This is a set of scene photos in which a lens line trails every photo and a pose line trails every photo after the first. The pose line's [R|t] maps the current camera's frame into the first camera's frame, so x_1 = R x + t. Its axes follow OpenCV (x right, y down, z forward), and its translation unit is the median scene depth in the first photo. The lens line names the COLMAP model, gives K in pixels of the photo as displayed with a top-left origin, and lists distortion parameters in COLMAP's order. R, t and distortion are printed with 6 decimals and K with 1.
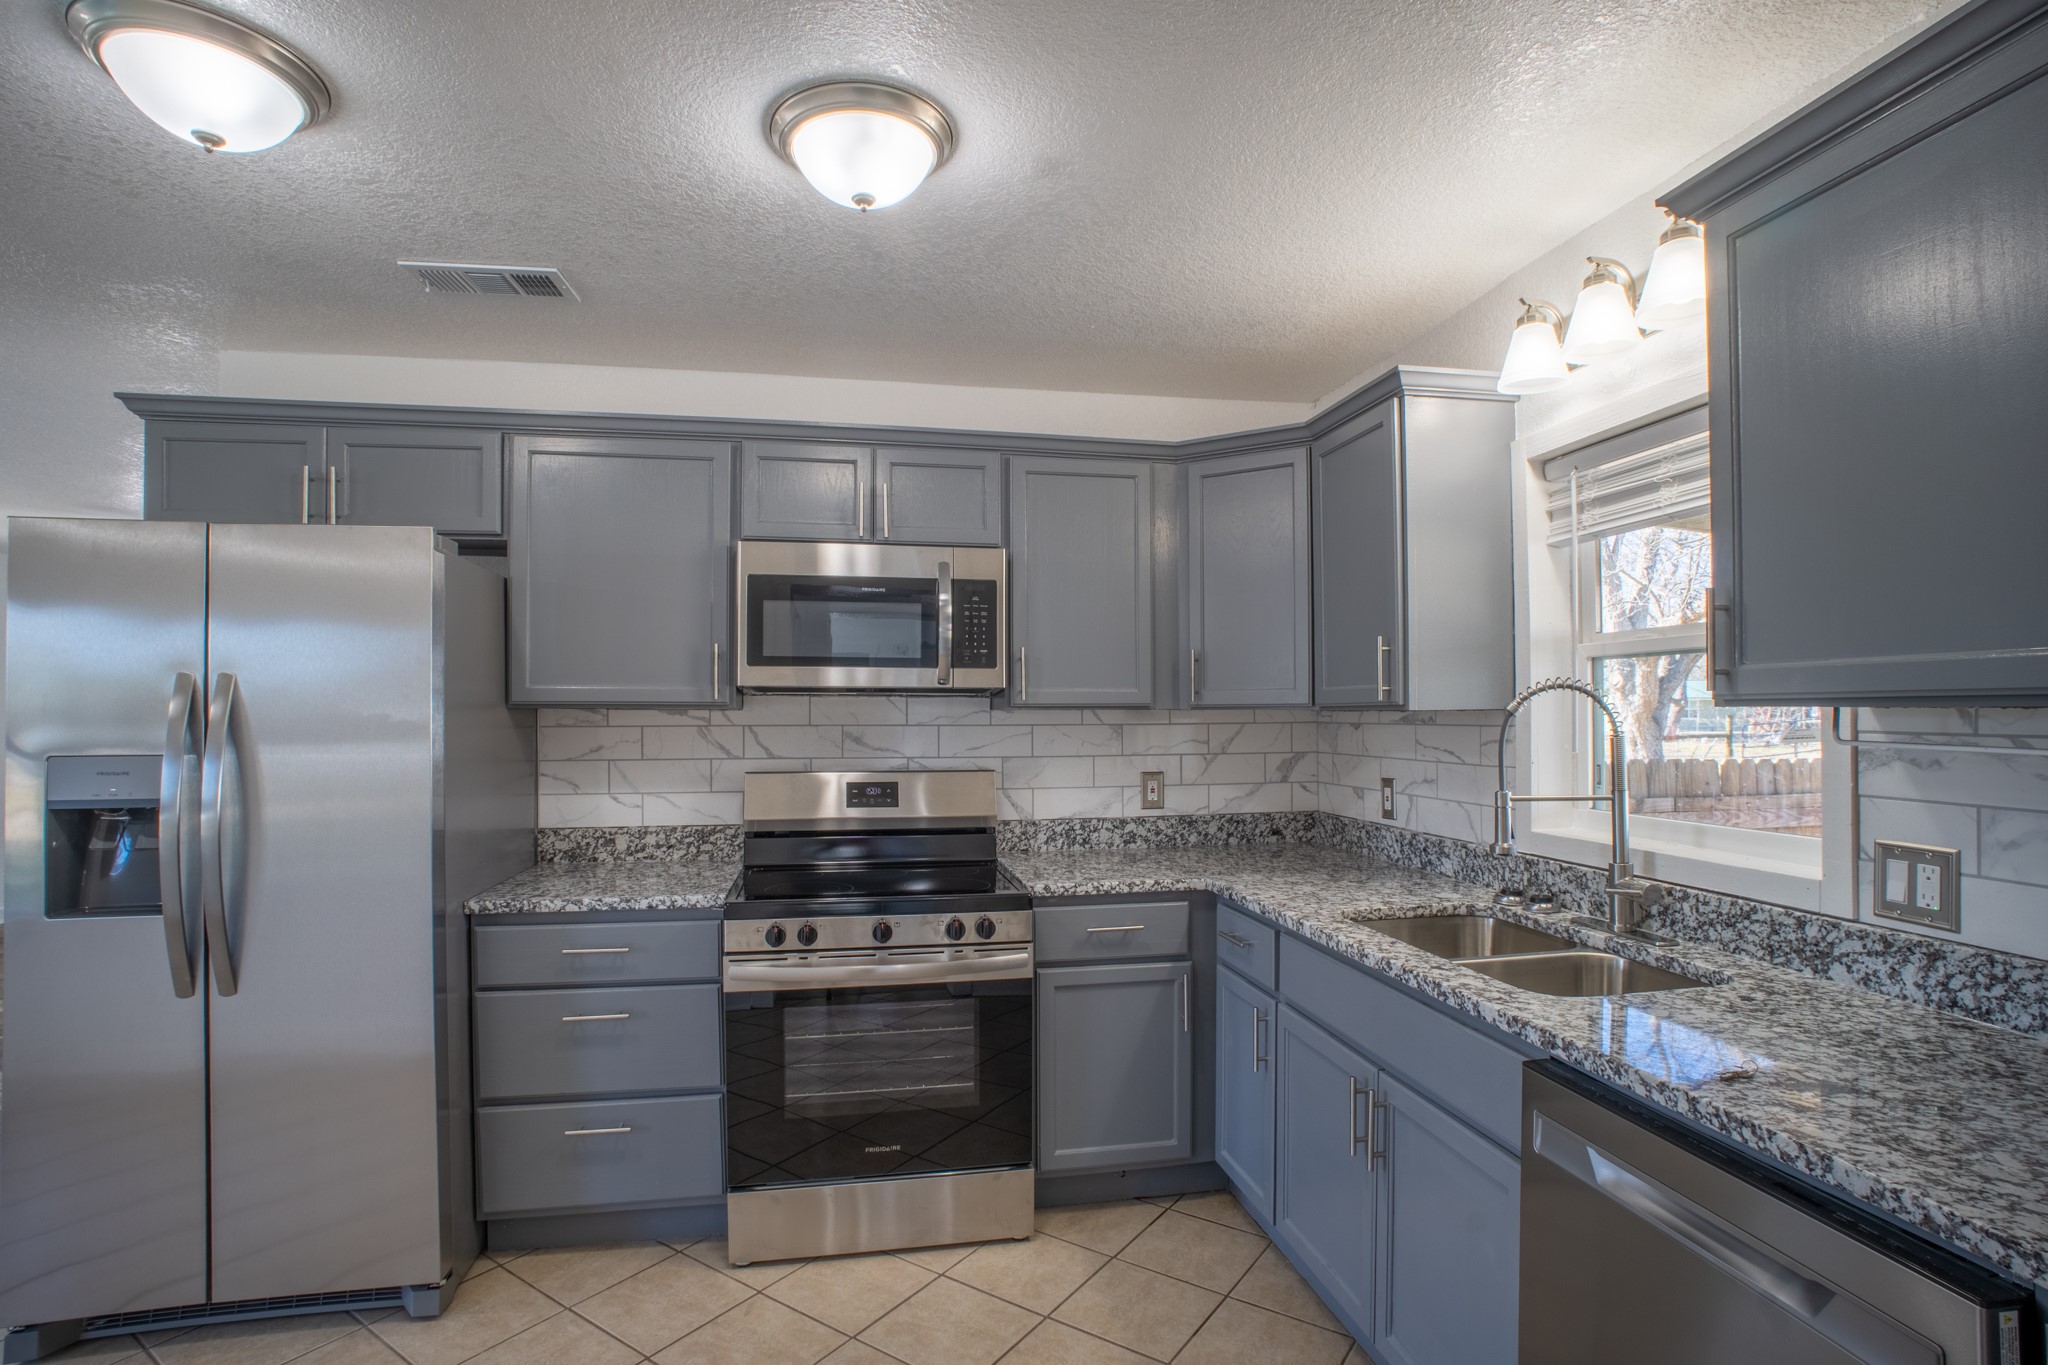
lens RADIAL K [[991.0, 0, 1030.2], [0, 991.0, 697.7], [0, 0, 1]] dist [-0.072209, 0.029917]
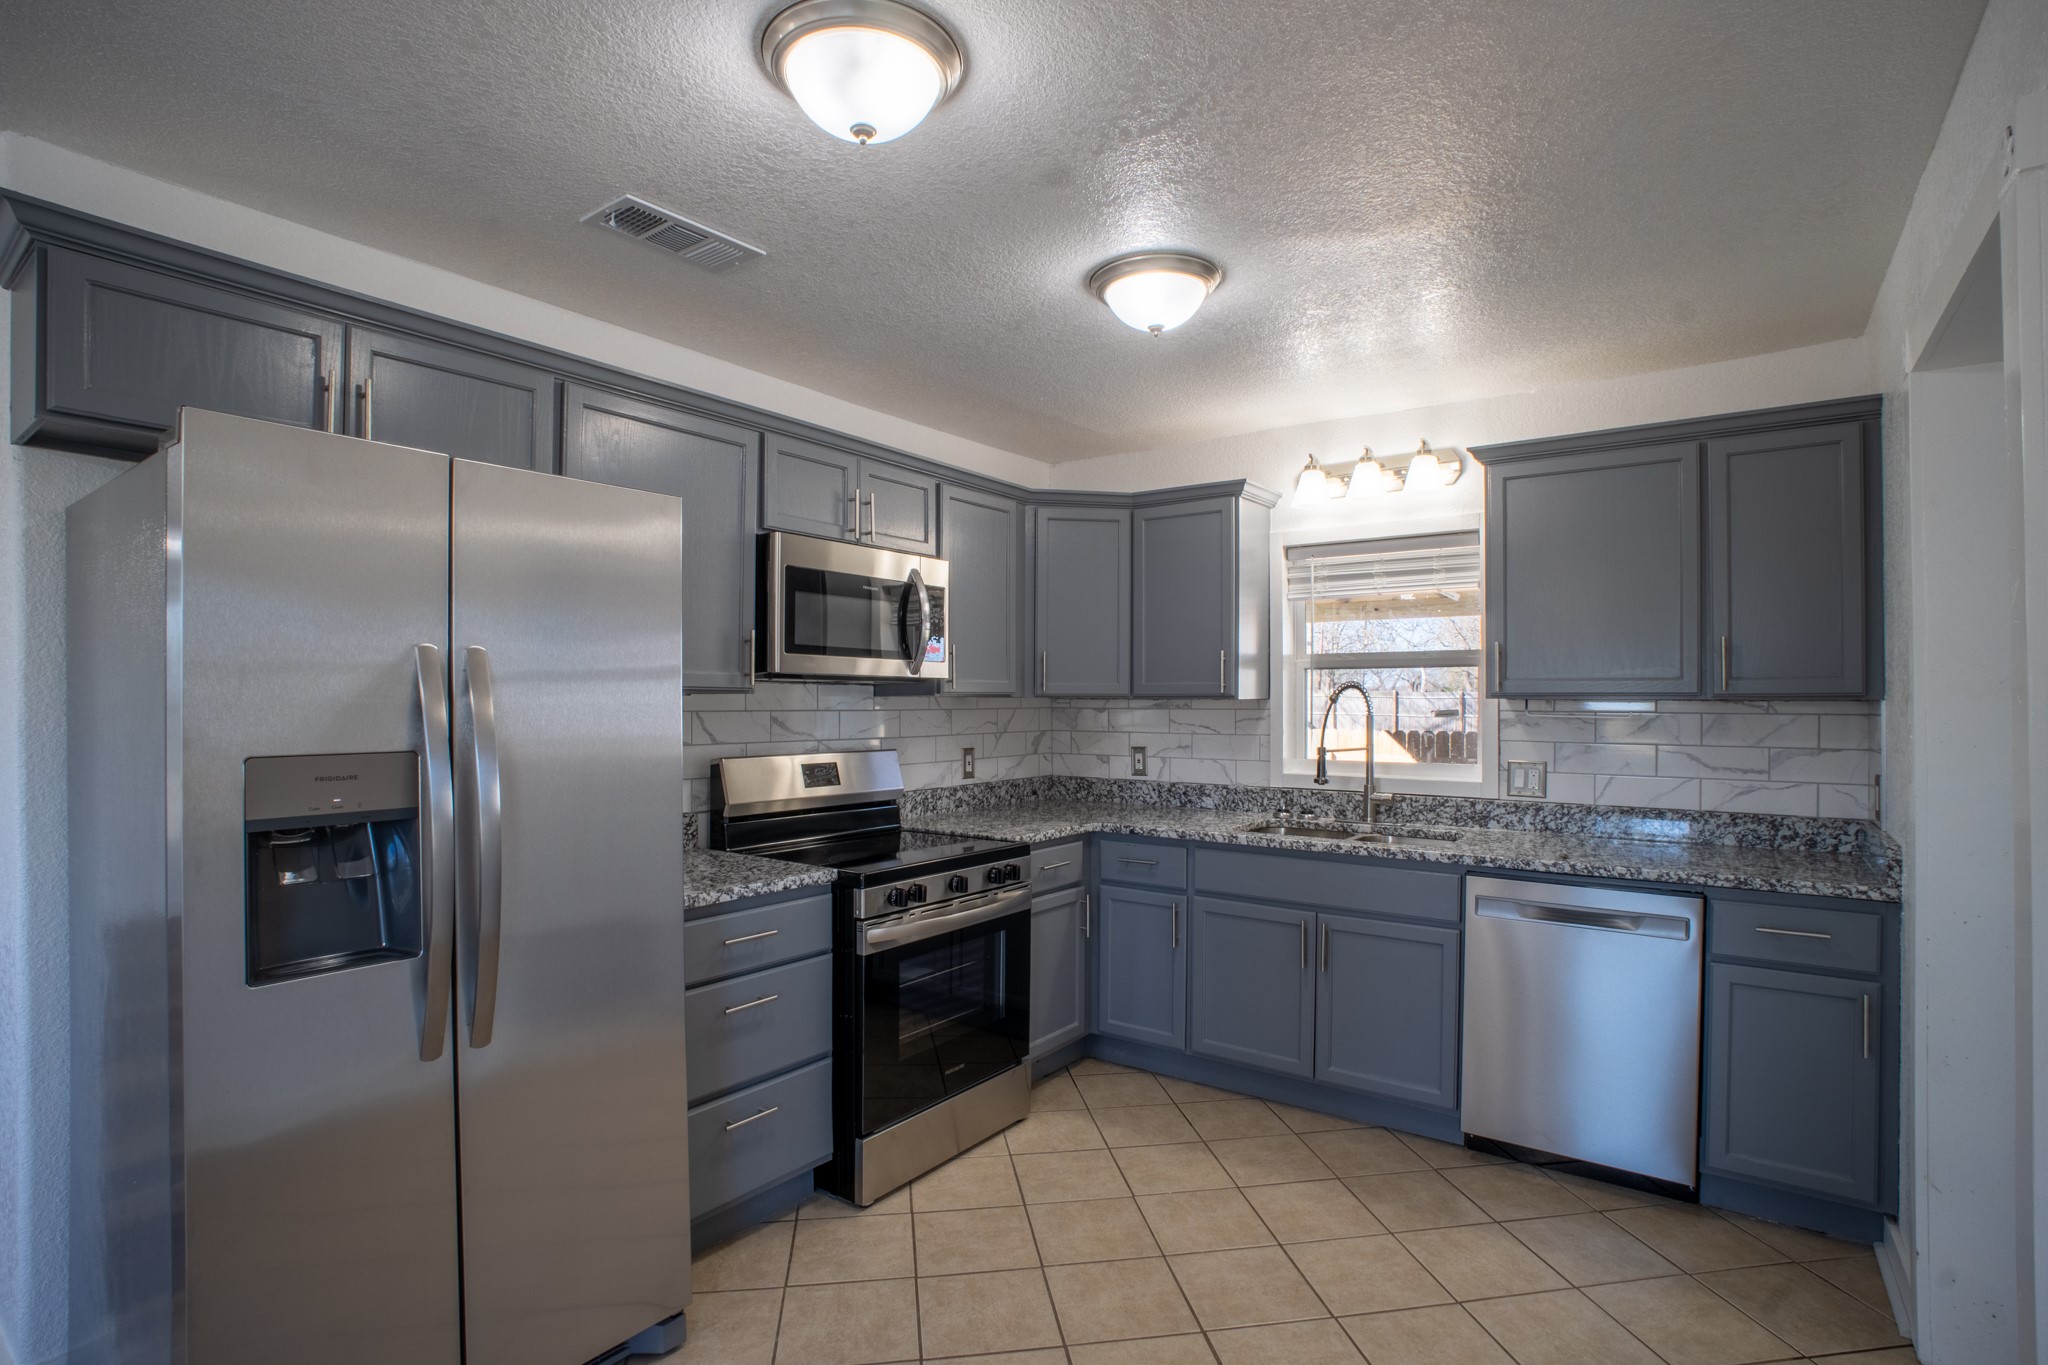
lens RADIAL K [[992.8, 0, 1024.0], [0, 992.8, 682.5], [0, 0, 1]] dist [-0.070906, 0.029689]
pose [[0.735723, 0.015871, 0.677097, -0.912512], [-0.014297, 0.999867, -0.007902, 0.003475], [-0.677132, -0.003866, 0.735852, 0.072894]]
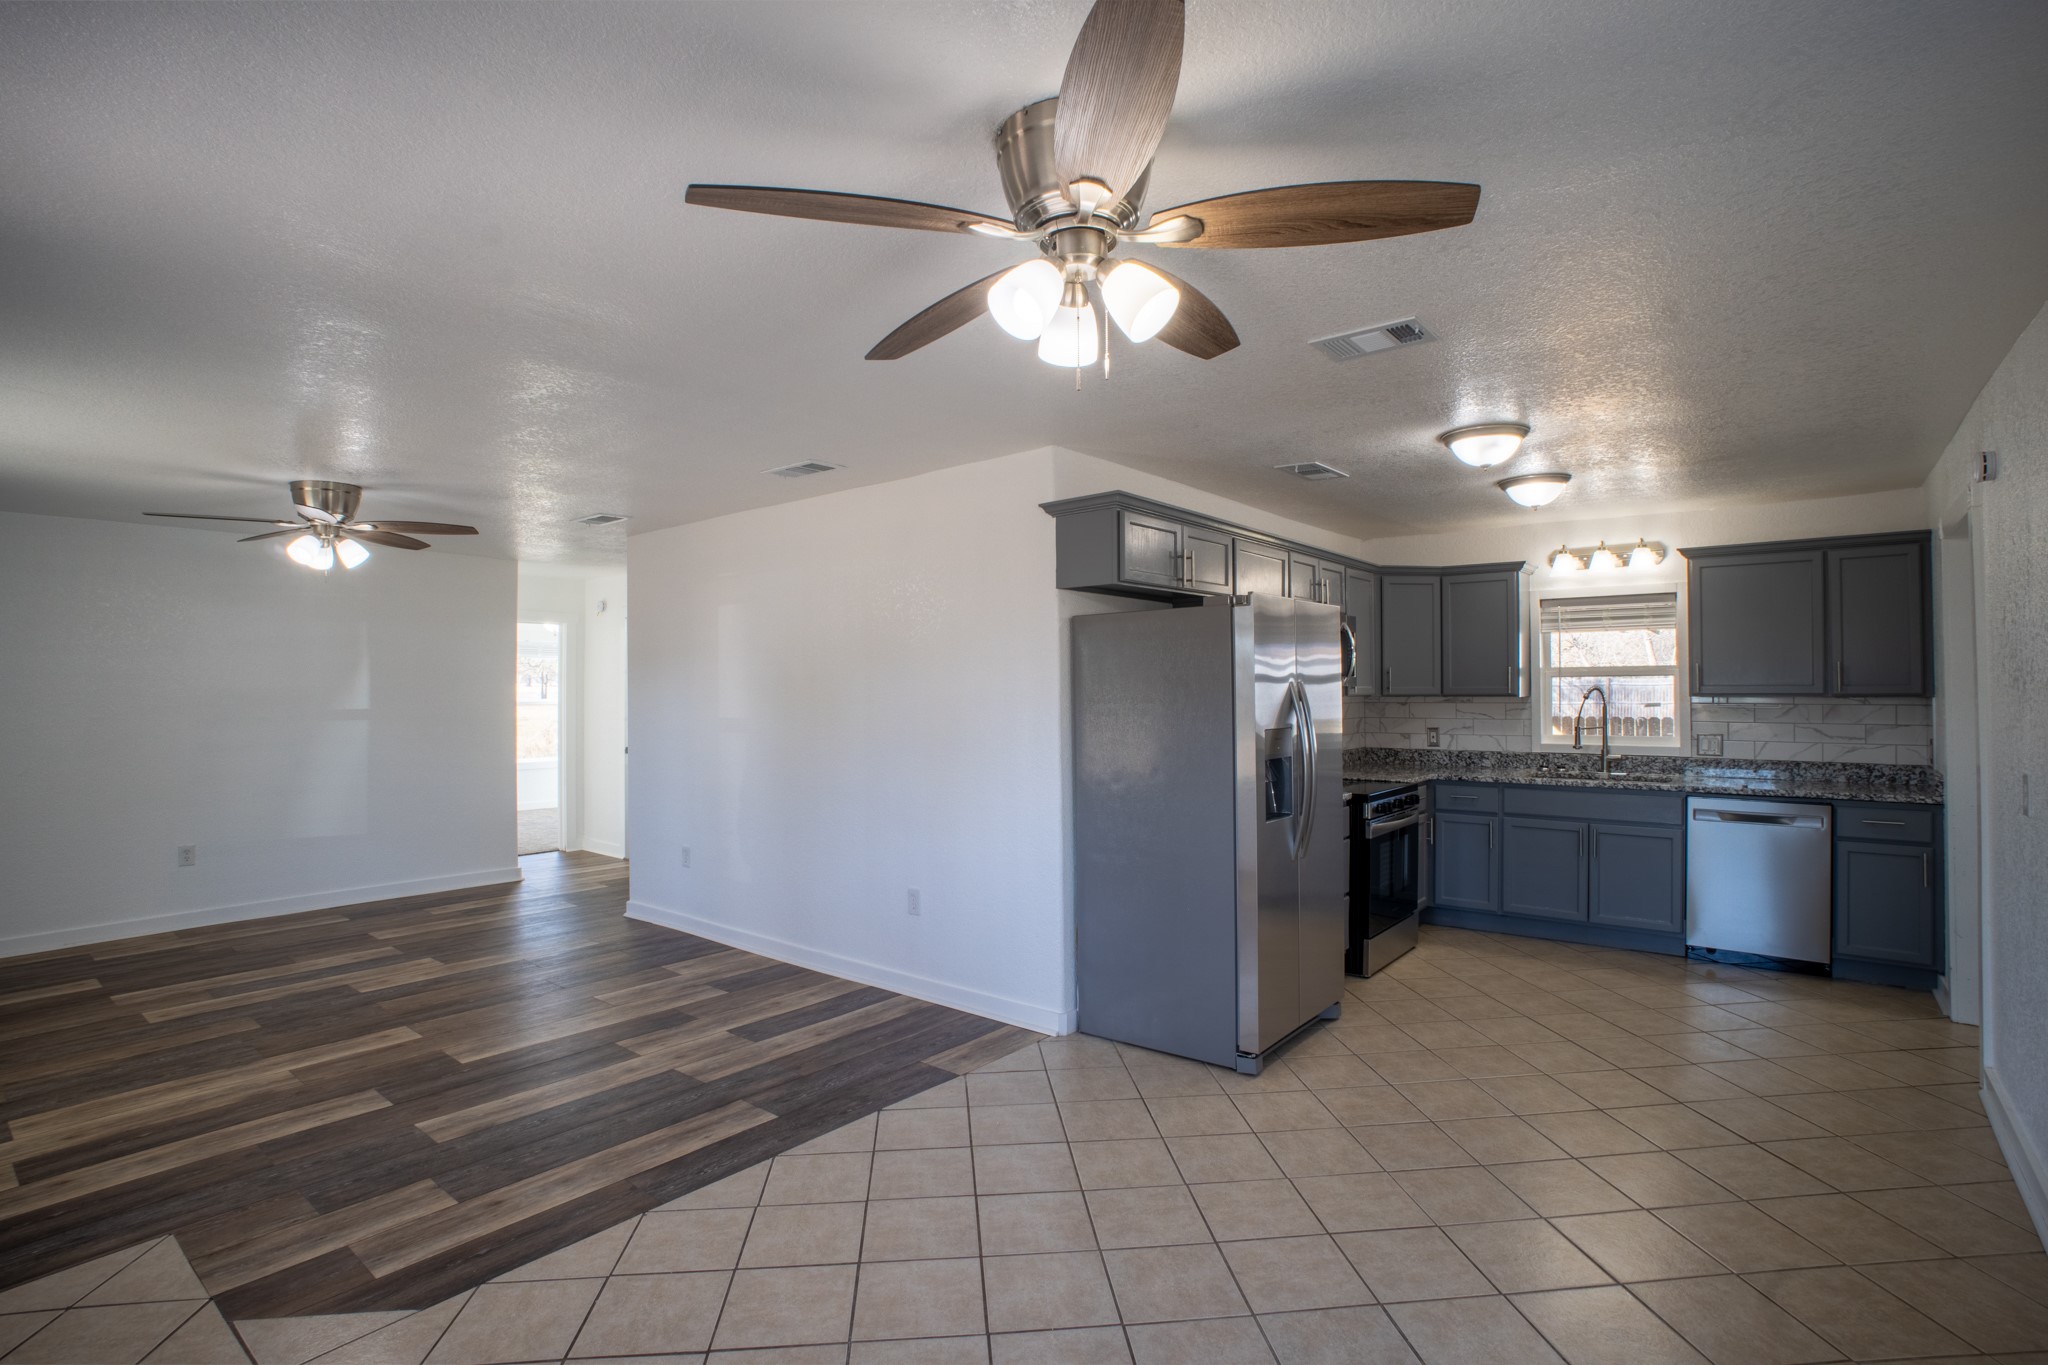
lens RADIAL K [[1007.2, 0, 994.6], [0, 1007.2, 670.2], [0, 0, 1]] dist [-0.070299, 0.031587]
pose [[0.770780, 0.010703, 0.637012, -2.230099], [-0.007367, 0.999942, -0.007887, -0.026067], [-0.637059, 0.001387, 0.770814, -0.095681]]
